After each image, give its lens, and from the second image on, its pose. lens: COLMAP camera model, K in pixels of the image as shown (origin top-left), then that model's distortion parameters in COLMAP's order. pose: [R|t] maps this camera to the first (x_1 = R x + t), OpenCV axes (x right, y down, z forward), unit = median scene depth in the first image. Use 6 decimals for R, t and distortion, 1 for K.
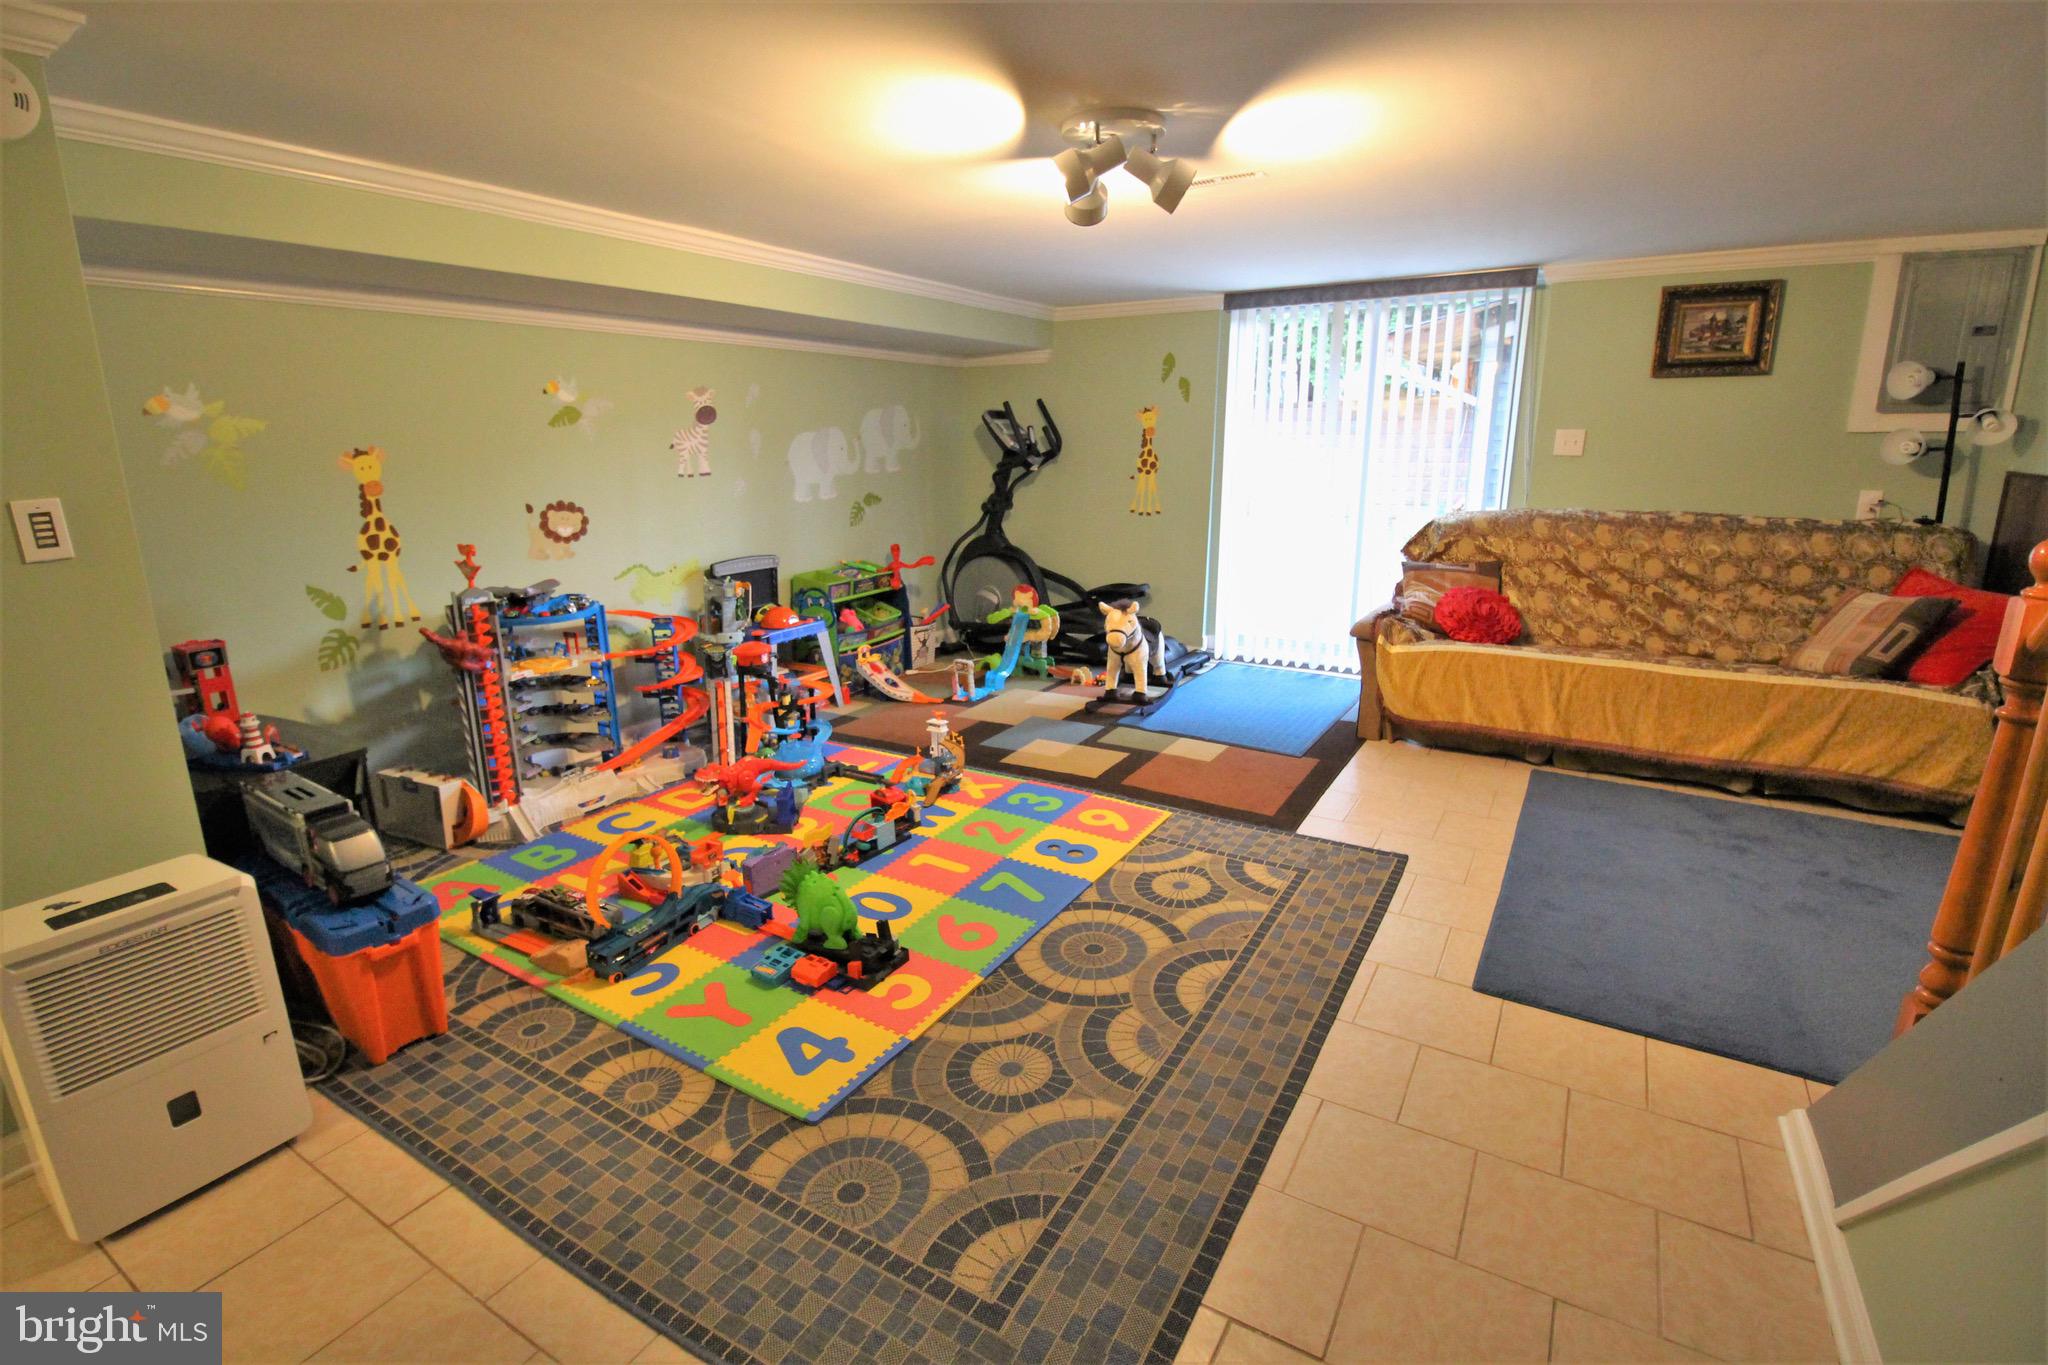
lens RADIAL K [[951.6, 0, 1026.0], [0, 951.6, 681.1], [0, 0, 1]] dist [-0.005627, -0.007758]
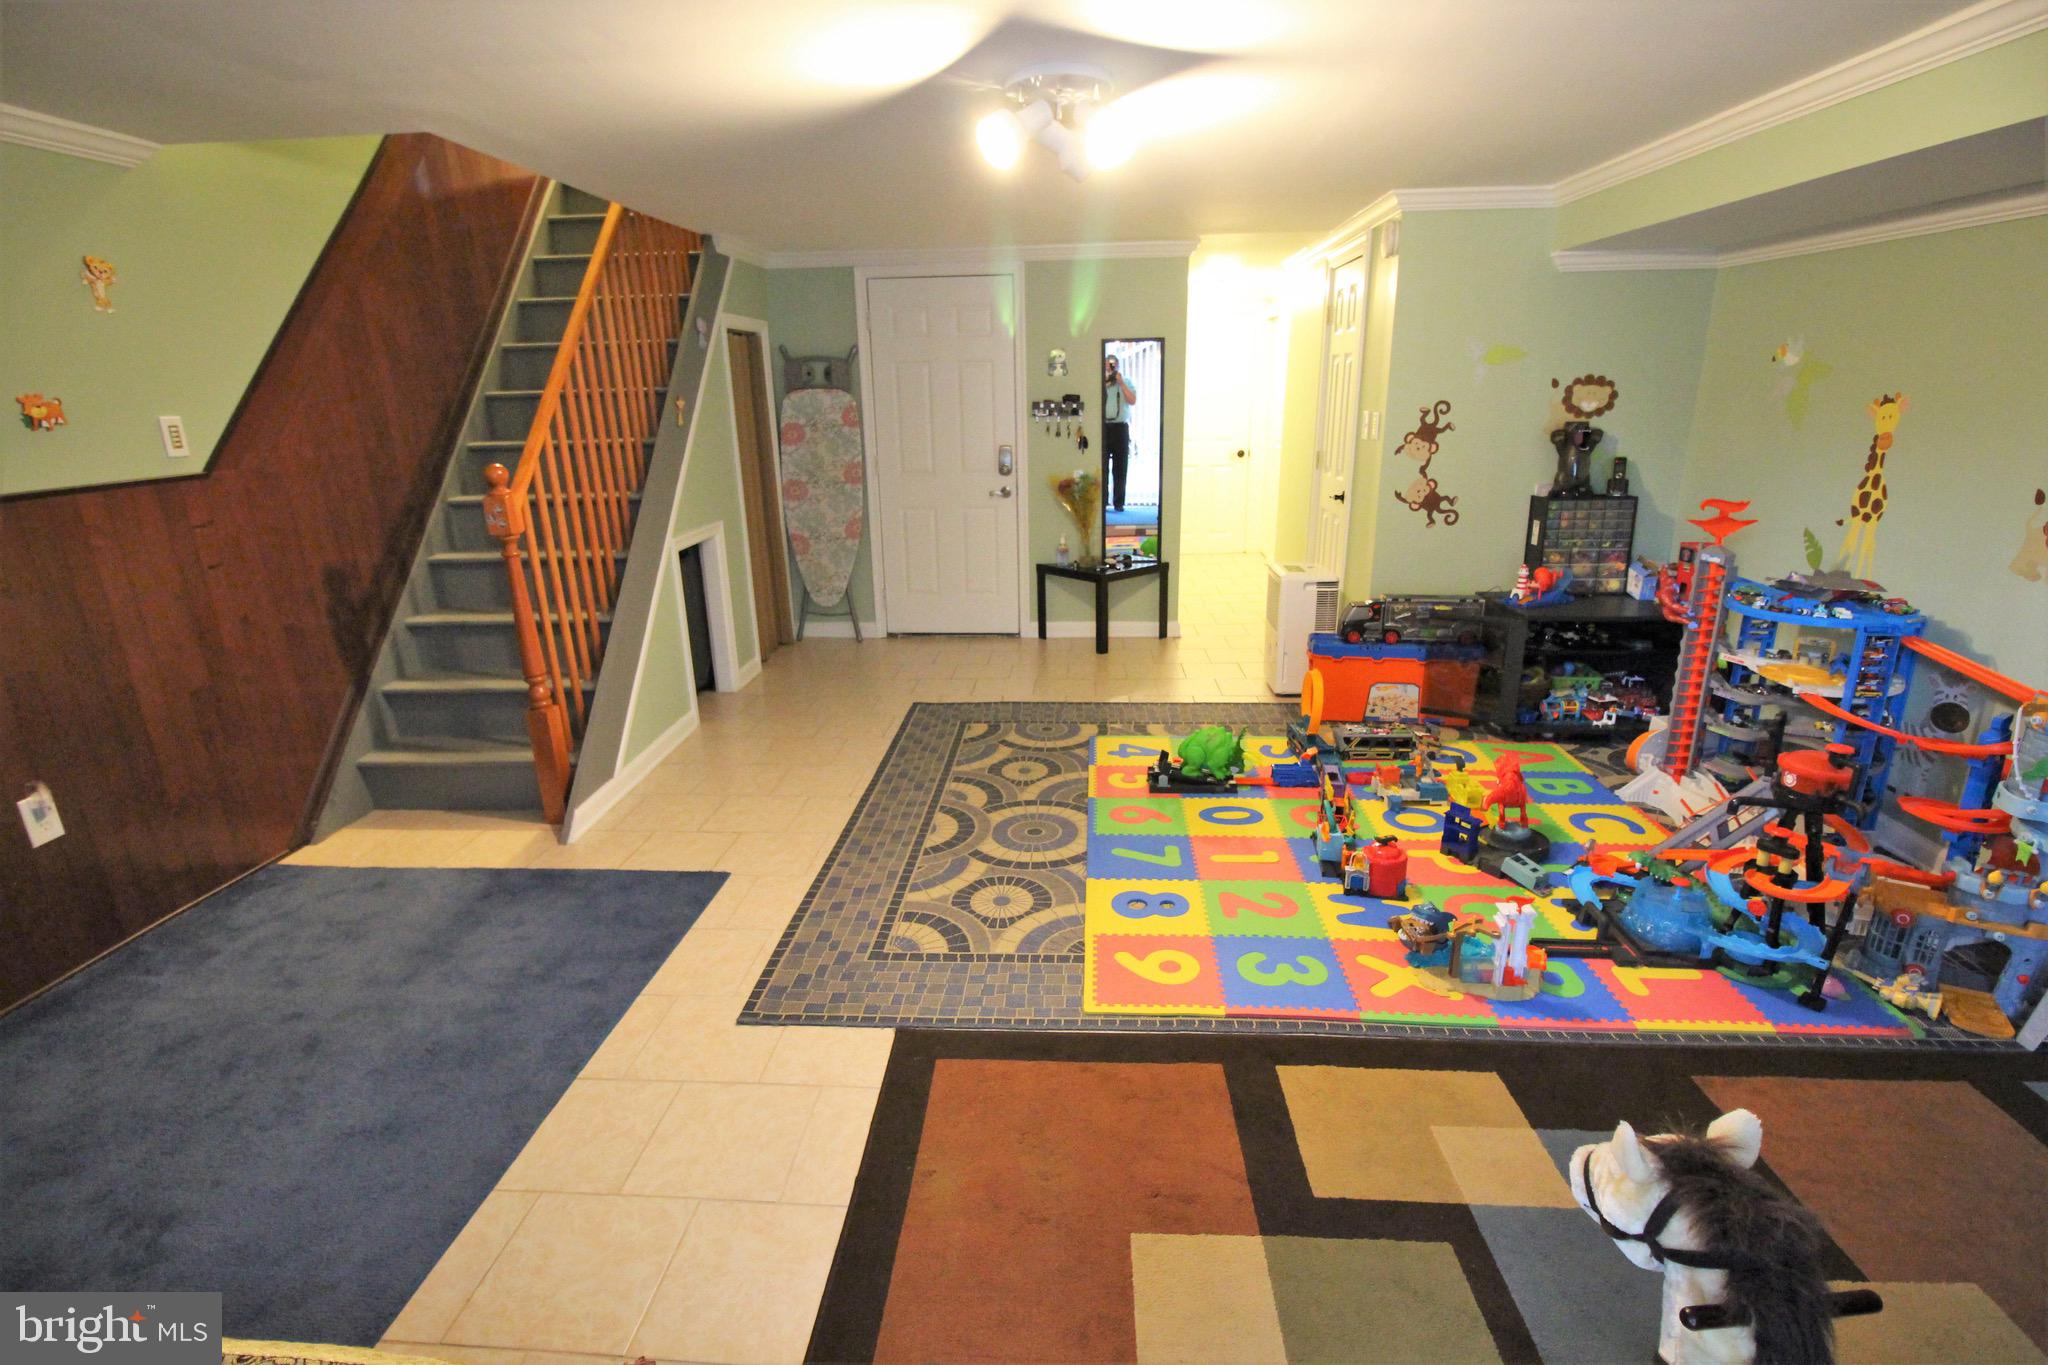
lens RADIAL K [[951.6, 0, 1026.6], [0, 951.6, 683.2], [0, 0, 1]] dist [-0.005627, -0.007758]
pose [[-0.888177, 0.161882, -0.430042, 0.483338], [-0.088853, 0.857717, 0.506386, -0.417861], [0.450829, 0.487971, -0.747421, 1.531110]]
